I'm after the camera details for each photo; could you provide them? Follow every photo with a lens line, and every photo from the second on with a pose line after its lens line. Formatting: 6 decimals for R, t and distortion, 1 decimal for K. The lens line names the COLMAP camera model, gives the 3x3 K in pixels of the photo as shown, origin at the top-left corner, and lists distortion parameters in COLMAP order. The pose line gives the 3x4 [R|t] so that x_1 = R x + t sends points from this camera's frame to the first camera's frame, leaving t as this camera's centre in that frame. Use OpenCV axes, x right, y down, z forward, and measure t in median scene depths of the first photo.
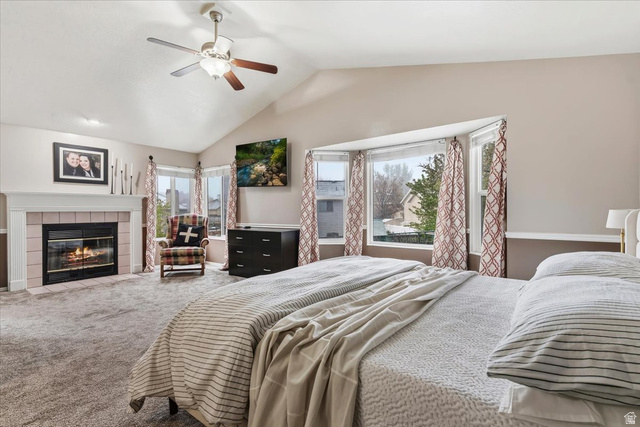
lens RADIAL K [[306.0, 0, 320.0], [0, 306.0, 213.5], [0, 0, 1]] dist [0.020662, 0.000800]
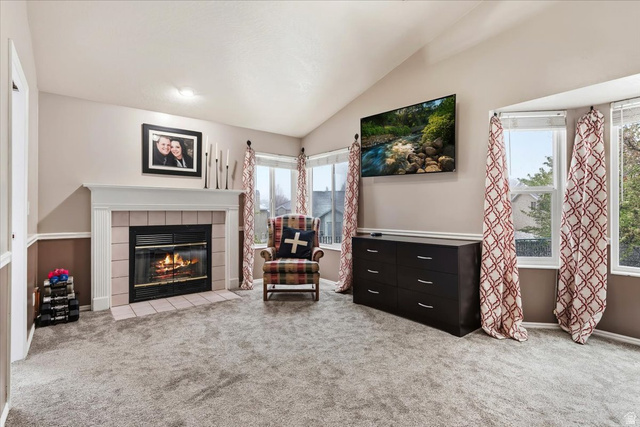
lens RADIAL K [[306.0, 0, 320.0], [0, 306.0, 213.5], [0, 0, 1]] dist [0.020662, 0.000800]
pose [[0.975877, 0.007288, -0.218199, -0.220885], [-0.007730, 0.999969, -0.001168, -0.000840], [0.218184, 0.002826, 0.975904, 0.304178]]
